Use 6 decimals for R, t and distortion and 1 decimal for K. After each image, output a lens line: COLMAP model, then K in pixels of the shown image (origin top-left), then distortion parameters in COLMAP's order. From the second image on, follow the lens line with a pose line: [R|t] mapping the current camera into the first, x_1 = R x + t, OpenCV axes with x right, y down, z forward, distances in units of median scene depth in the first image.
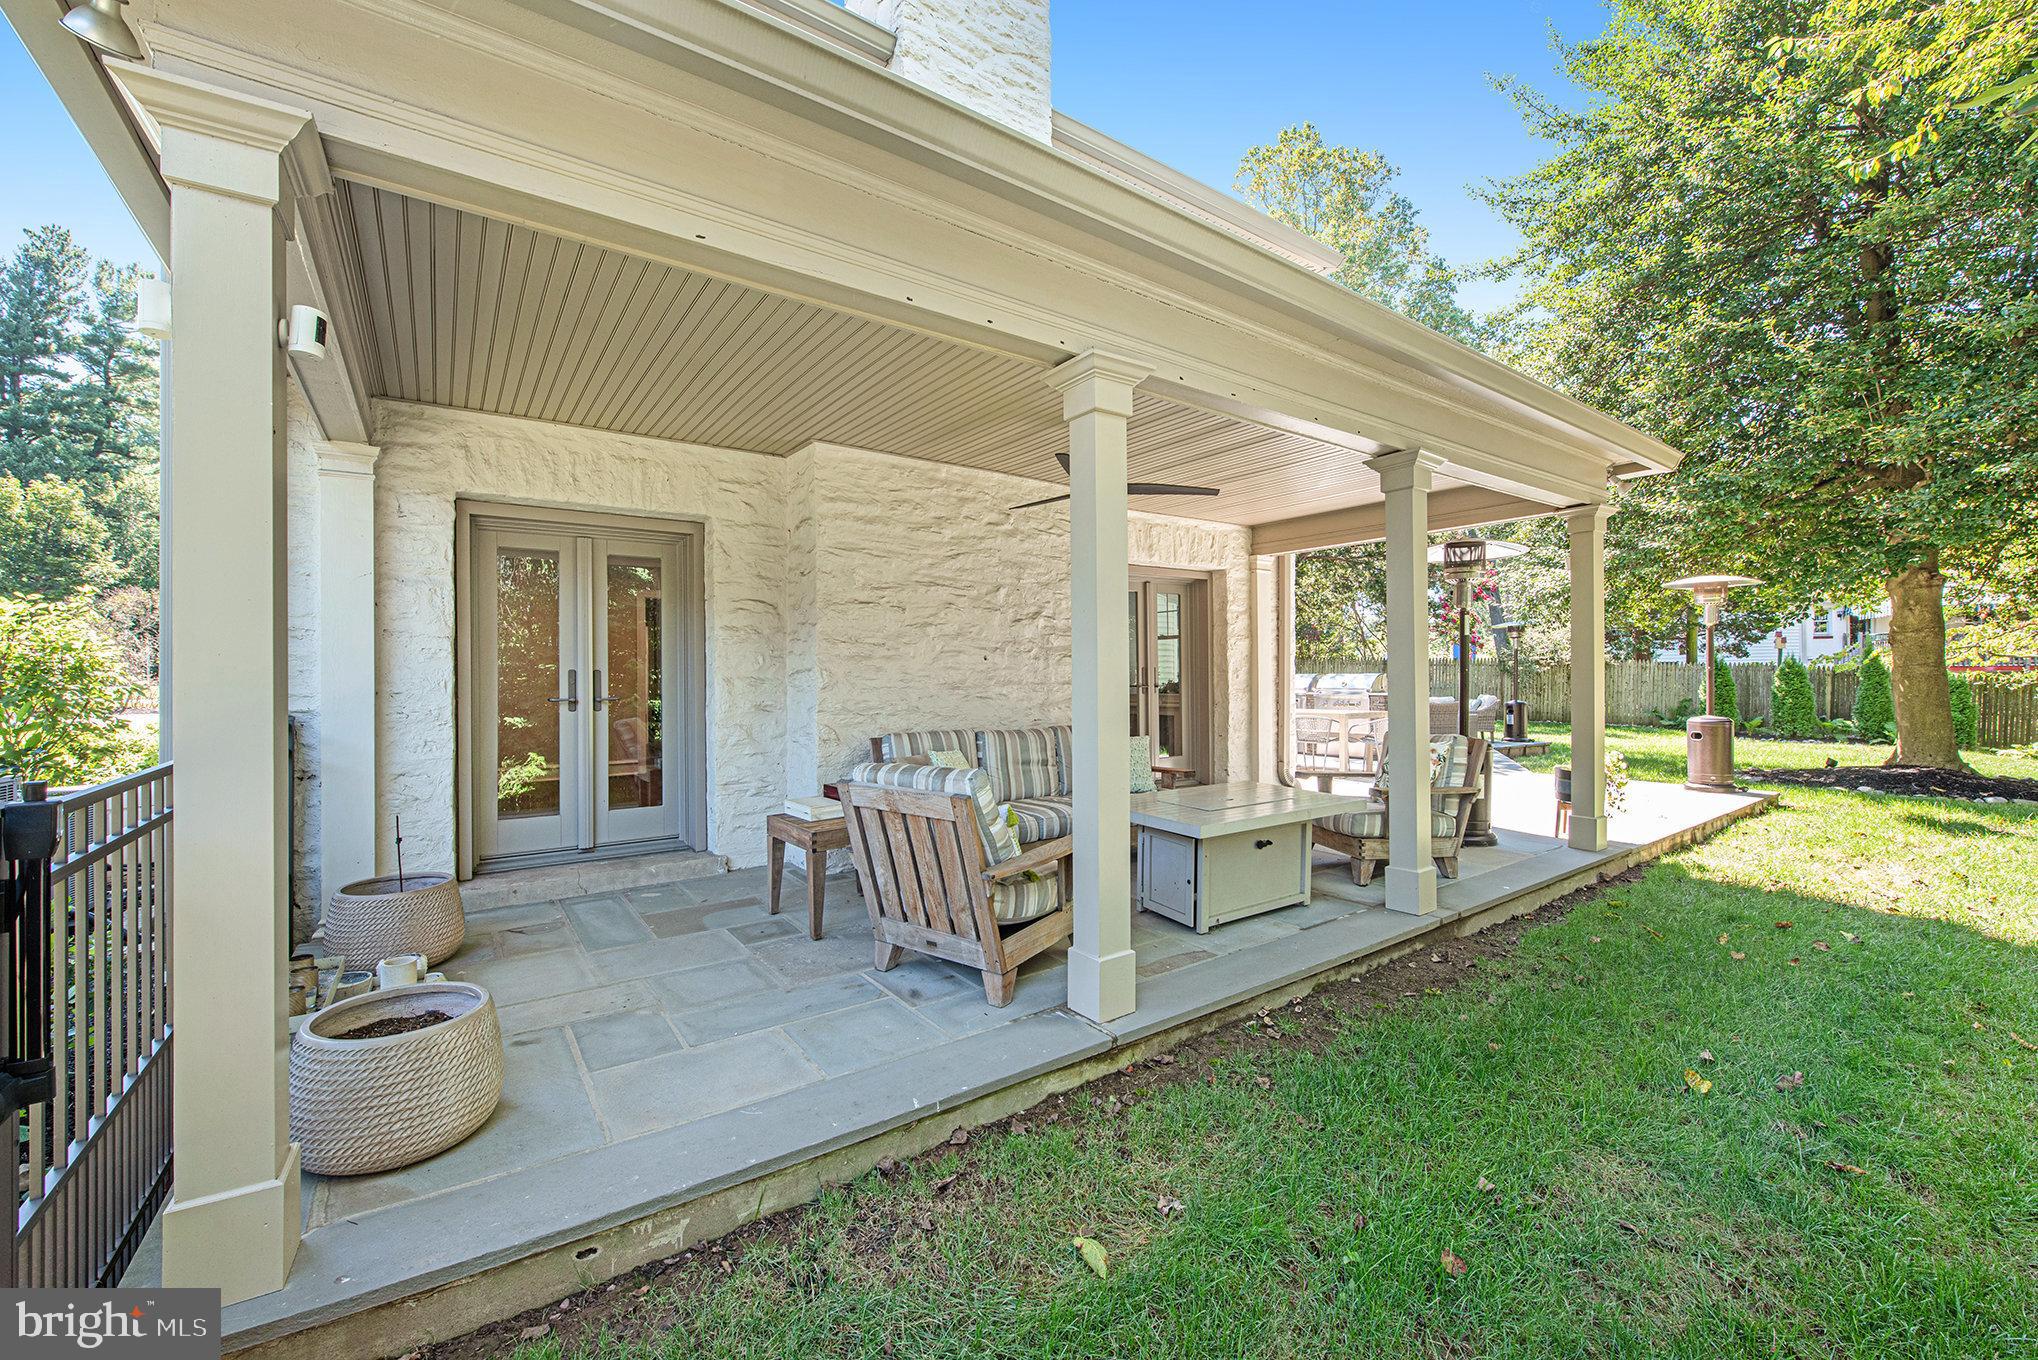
lens RADIAL K [[824.2, 0, 1028.9], [0, 824.2, 680.3], [0, 0, 1]] dist [-0.013523, -0.000465]
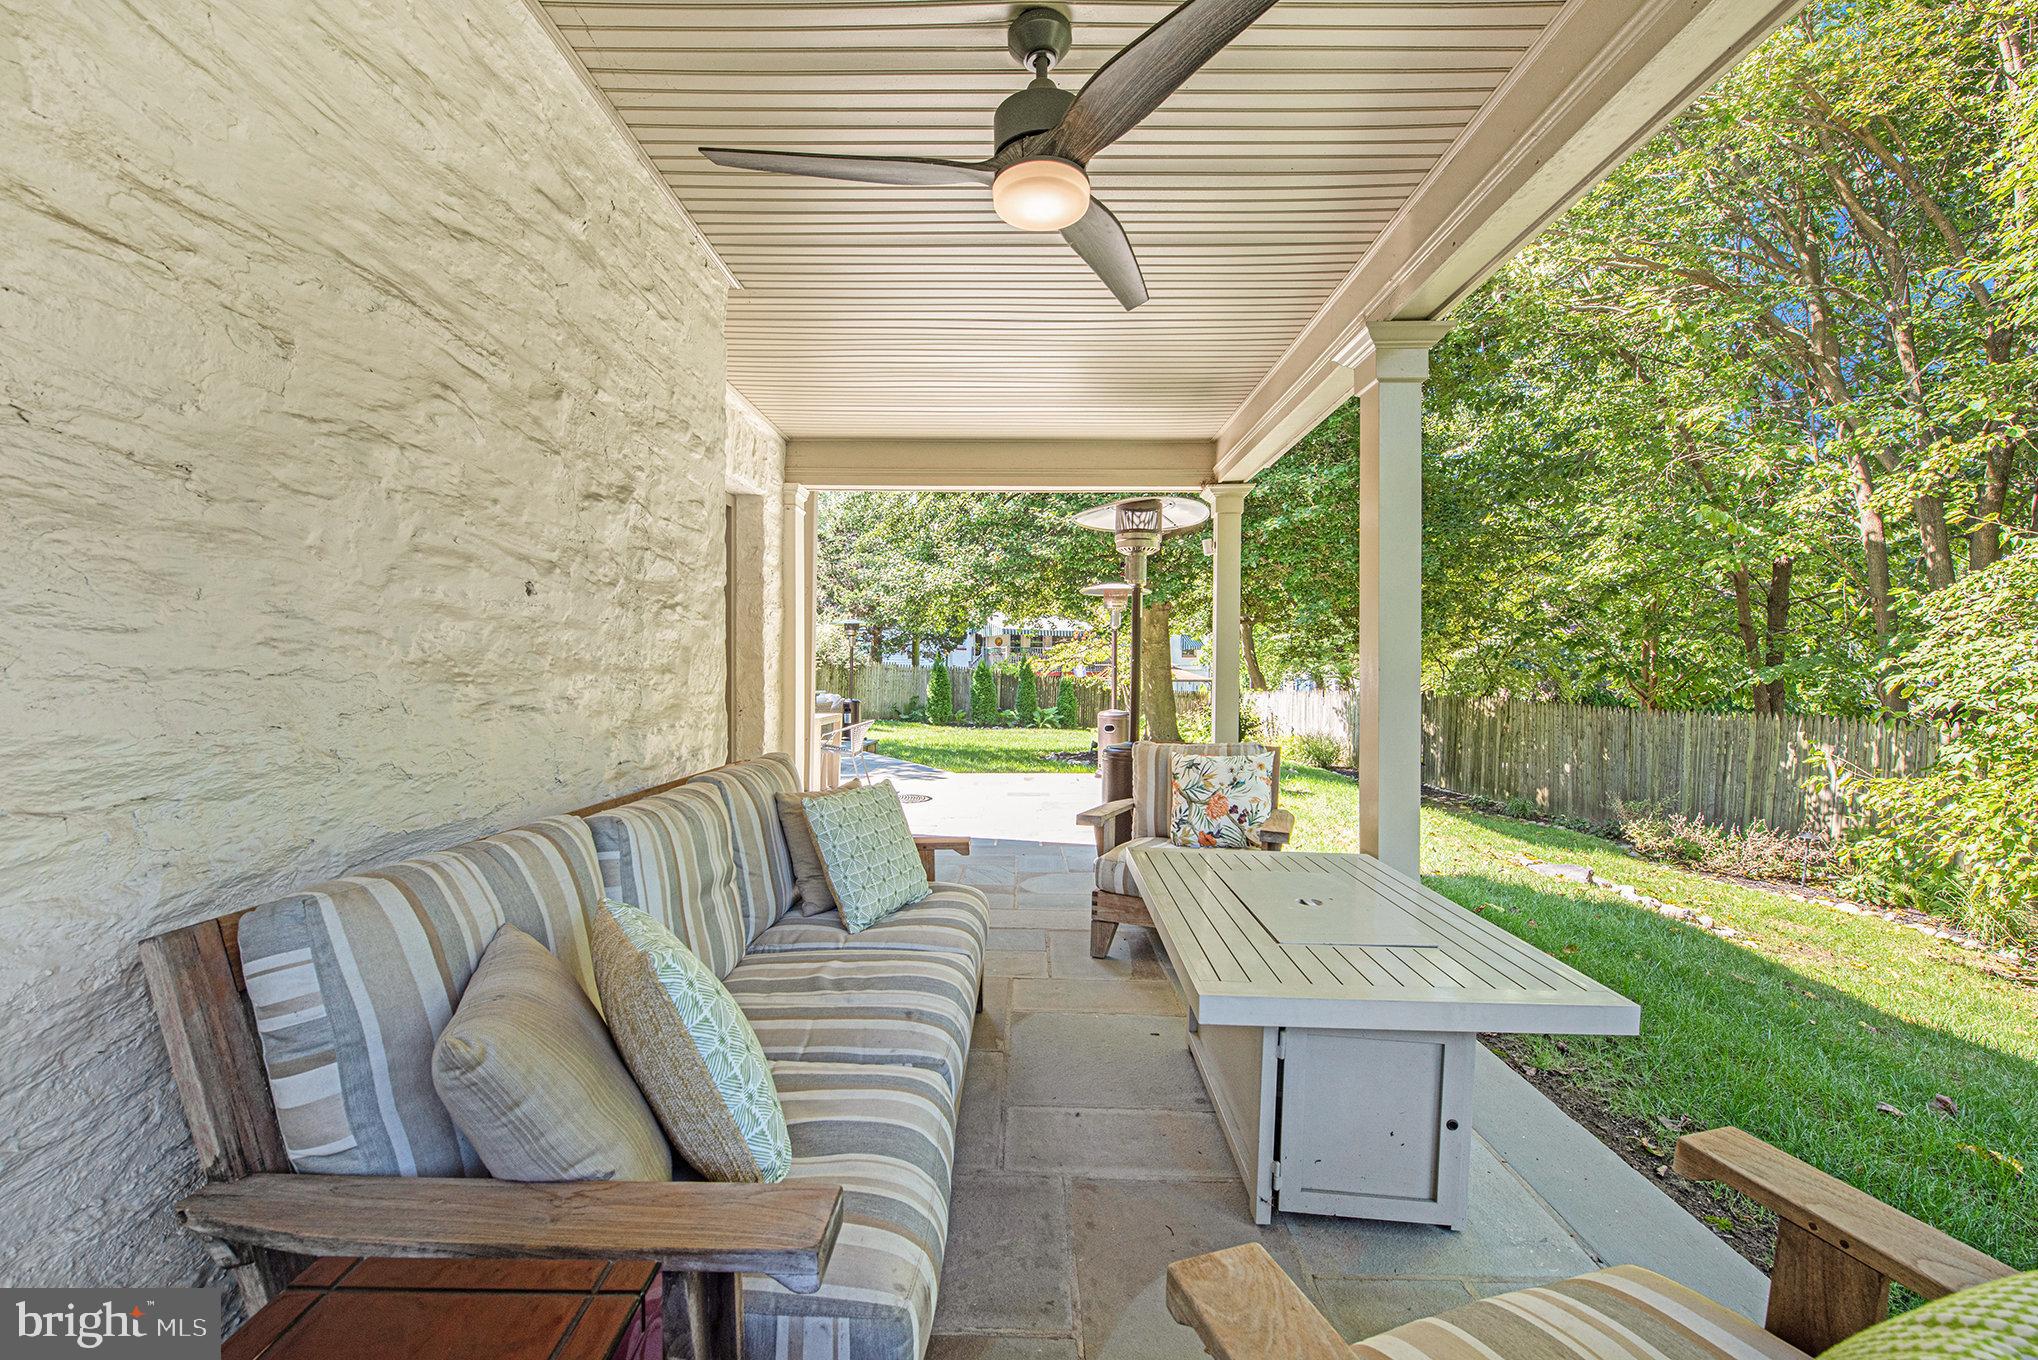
lens RADIAL K [[824.2, 0, 1028.9], [0, 824.2, 680.3], [0, 0, 1]] dist [-0.013523, -0.000465]
pose [[0.599740, 0.003816, 0.800186, -0.186891], [-0.002720, 0.999993, -0.002730, 0.009679], [-0.800190, -0.000539, 0.599746, 0.615213]]
